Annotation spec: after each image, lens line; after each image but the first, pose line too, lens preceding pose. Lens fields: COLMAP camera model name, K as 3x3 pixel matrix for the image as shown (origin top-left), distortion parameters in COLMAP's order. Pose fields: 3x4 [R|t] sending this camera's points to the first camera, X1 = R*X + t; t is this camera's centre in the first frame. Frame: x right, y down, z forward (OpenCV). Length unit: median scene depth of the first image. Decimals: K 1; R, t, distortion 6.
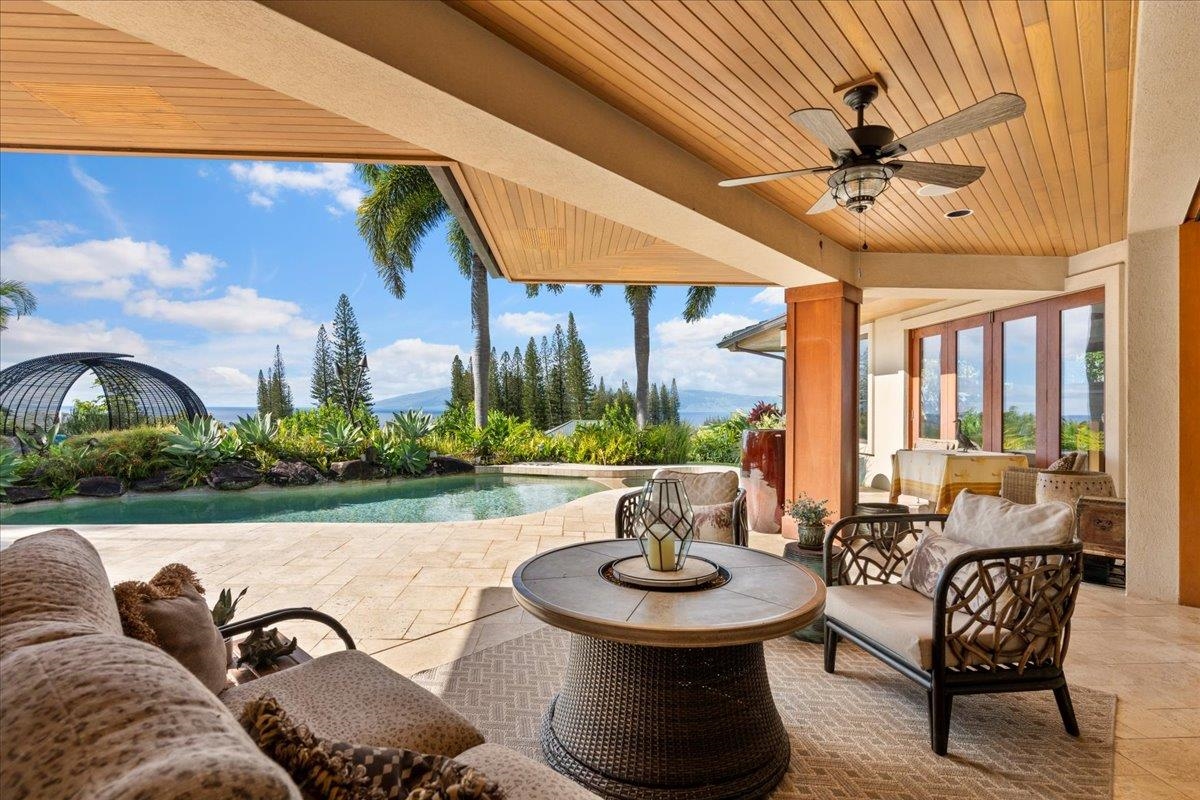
lens RADIAL K [[569.9, 0, 594.8], [0, 569.9, 401.0], [0, 0, 1]] dist [0.003457, -0.001713]
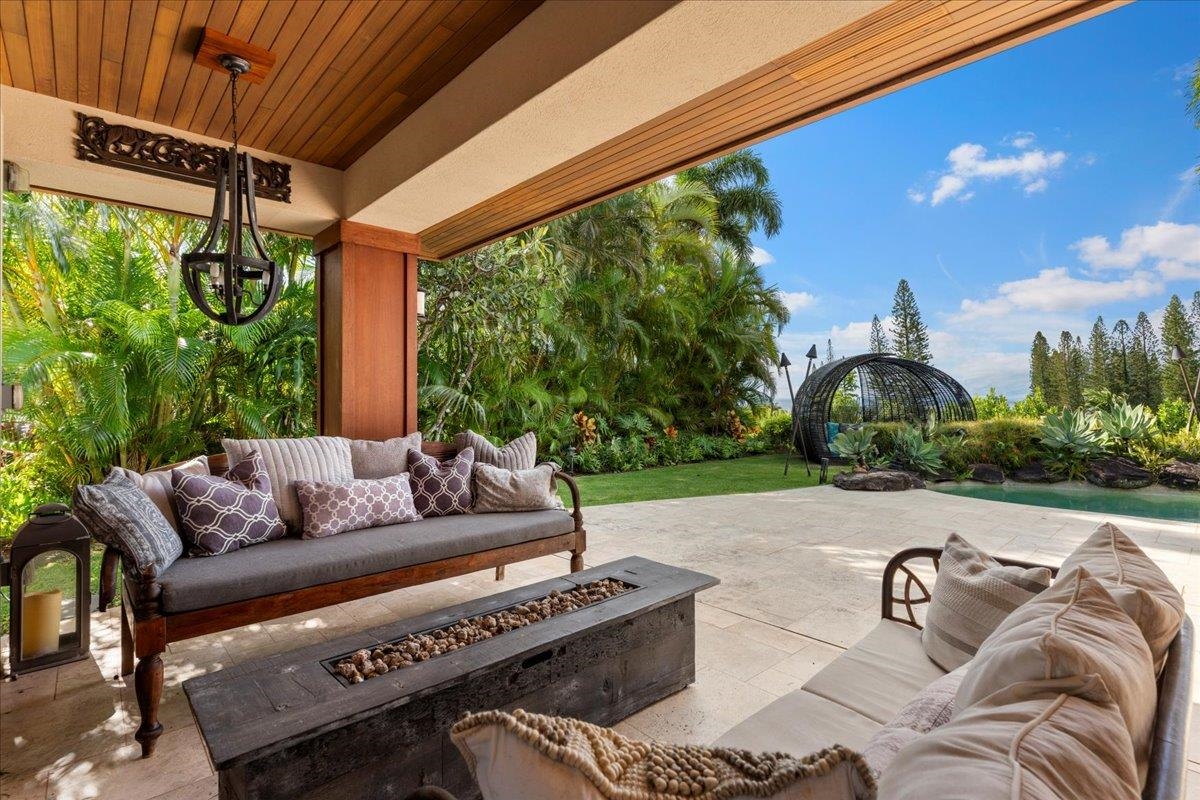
lens RADIAL K [[569.9, 0, 598.6], [0, 569.9, 399.3], [0, 0, 1]] dist [0.003457, -0.001713]
pose [[0.640755, -0.009721, -0.767684, -0.427347], [0.020786, 0.999773, 0.004689, -0.008433], [0.767464, -0.018962, 0.640811, -0.213380]]
